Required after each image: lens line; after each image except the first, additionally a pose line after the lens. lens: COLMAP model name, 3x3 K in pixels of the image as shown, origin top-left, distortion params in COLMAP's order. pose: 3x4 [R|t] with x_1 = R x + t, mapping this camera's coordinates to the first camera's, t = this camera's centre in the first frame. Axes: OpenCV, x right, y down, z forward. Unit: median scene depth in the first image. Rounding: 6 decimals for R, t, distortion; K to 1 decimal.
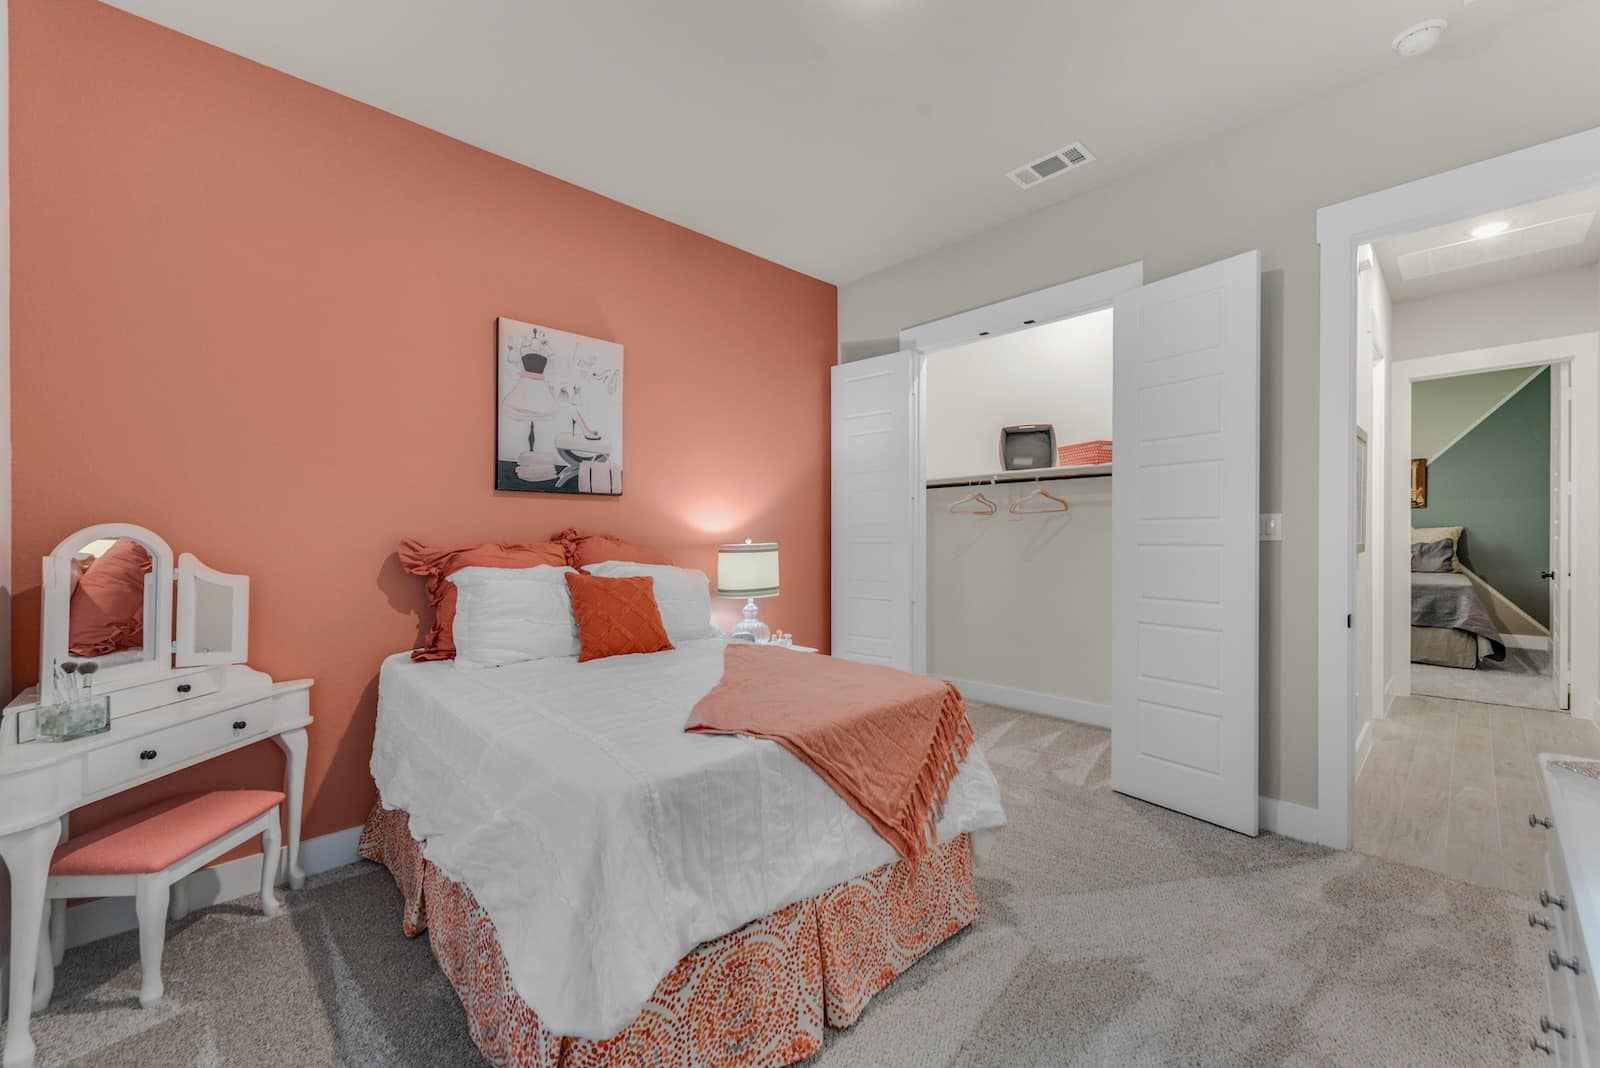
lens RADIAL K [[643.8, 0, 792.5], [0, 643.8, 538.5], [0, 0, 1]] dist [0.011800, -0.000998]
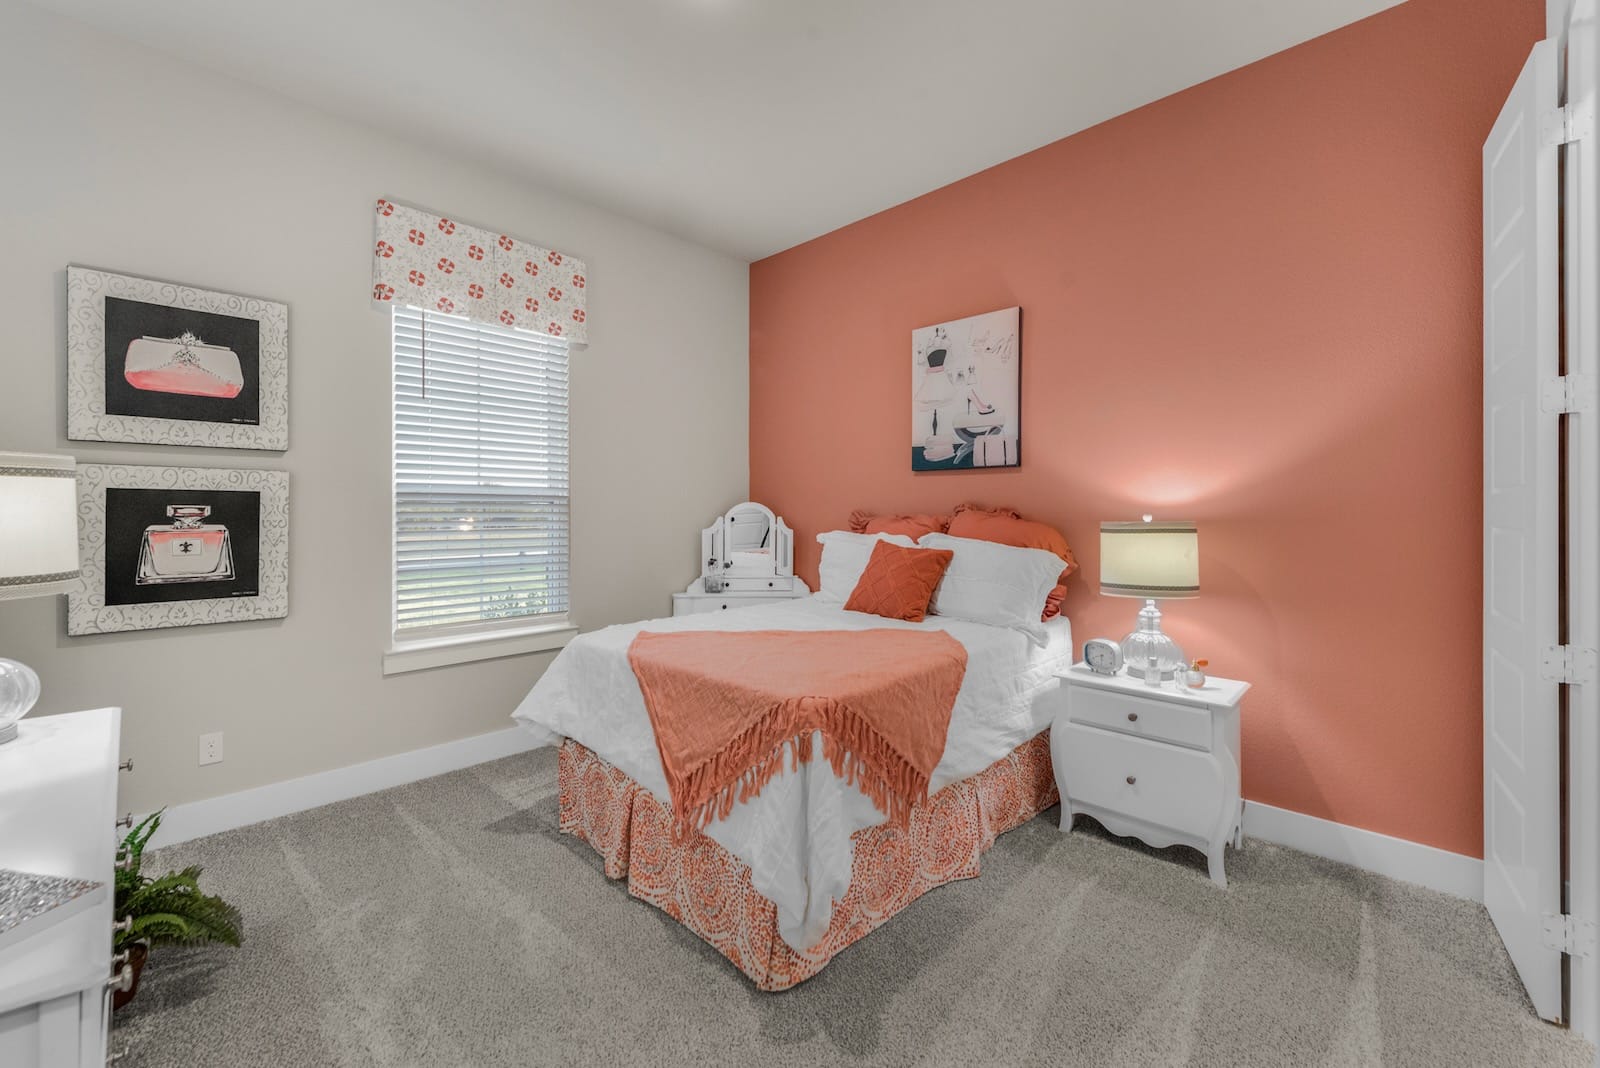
lens RADIAL K [[711.9, 0, 823.8], [0, 711.9, 509.0], [0, 0, 1]] dist [0.014204, 0.000344]
pose [[0.015409, 0.006206, -0.999862, 0.840389], [-0.003736, 0.999974, 0.006149, -0.010210], [0.999874, 0.003641, 0.015432, 0.758616]]
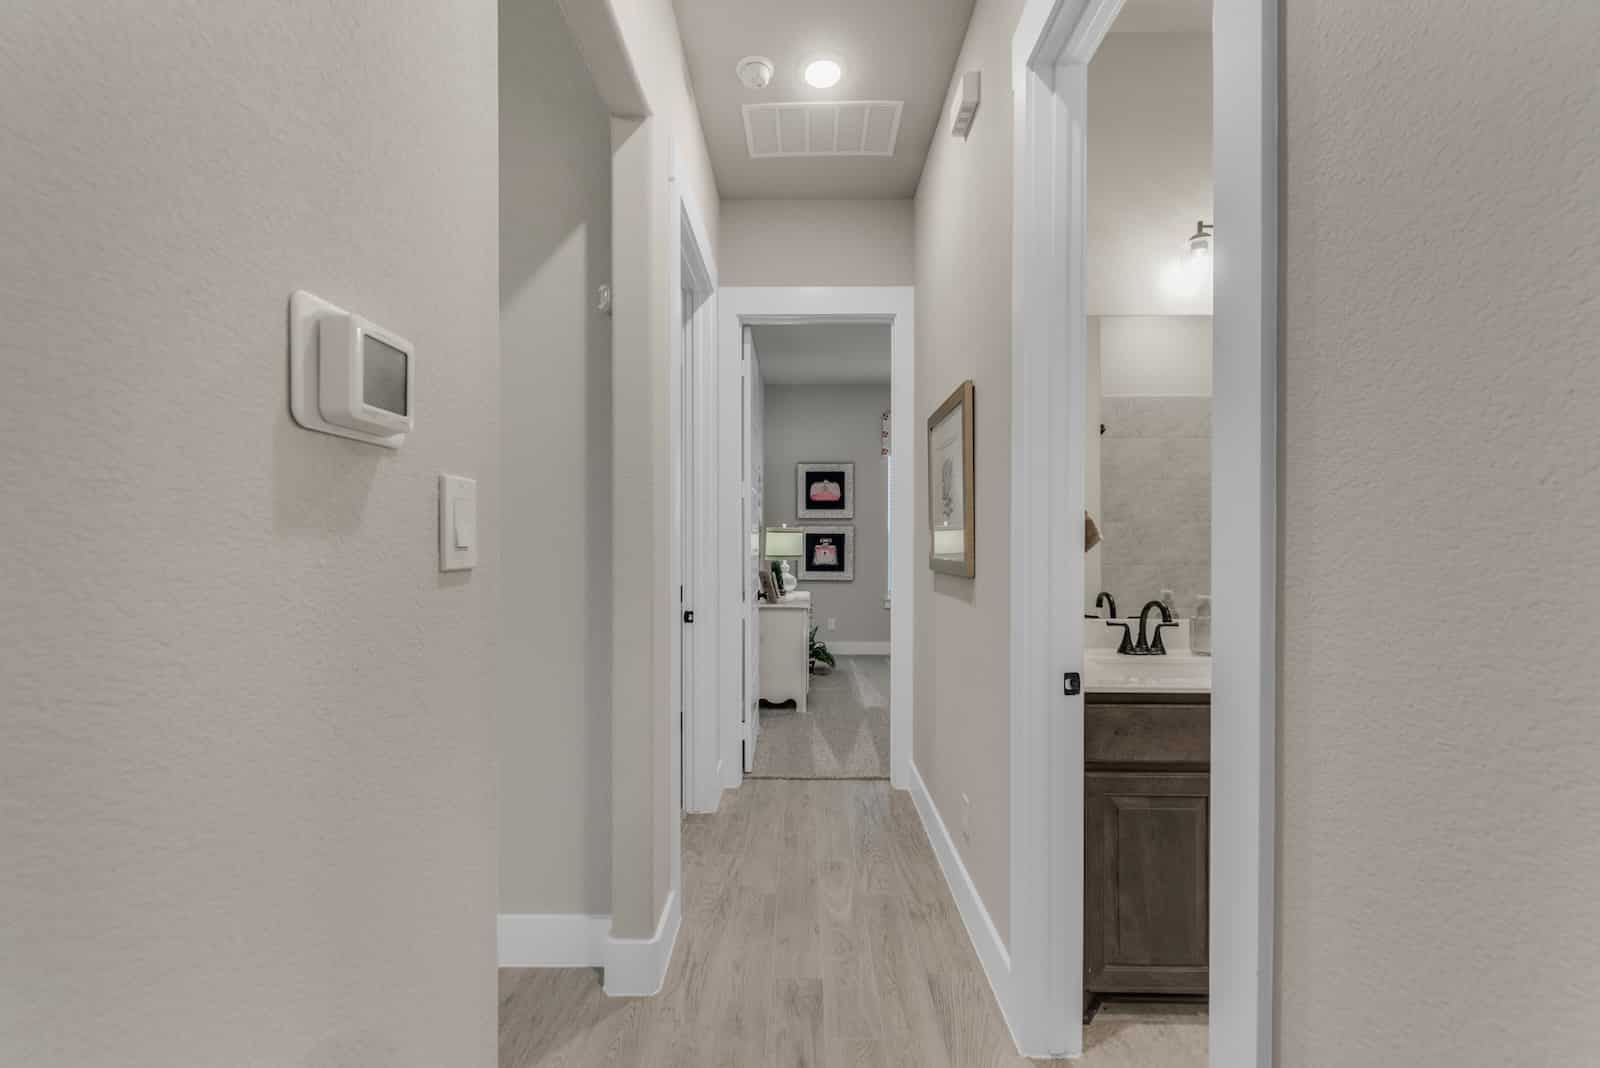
lens RADIAL K [[643.8, 0, 798.5], [0, 643.8, 542.1], [0, 0, 1]] dist [0.011800, -0.000998]
pose [[-0.696788, -0.001121, -0.717276, 1.393462], [0.001007, 0.999996, -0.002541, 0.004228], [0.717277, -0.002493, -0.696784, 1.274733]]
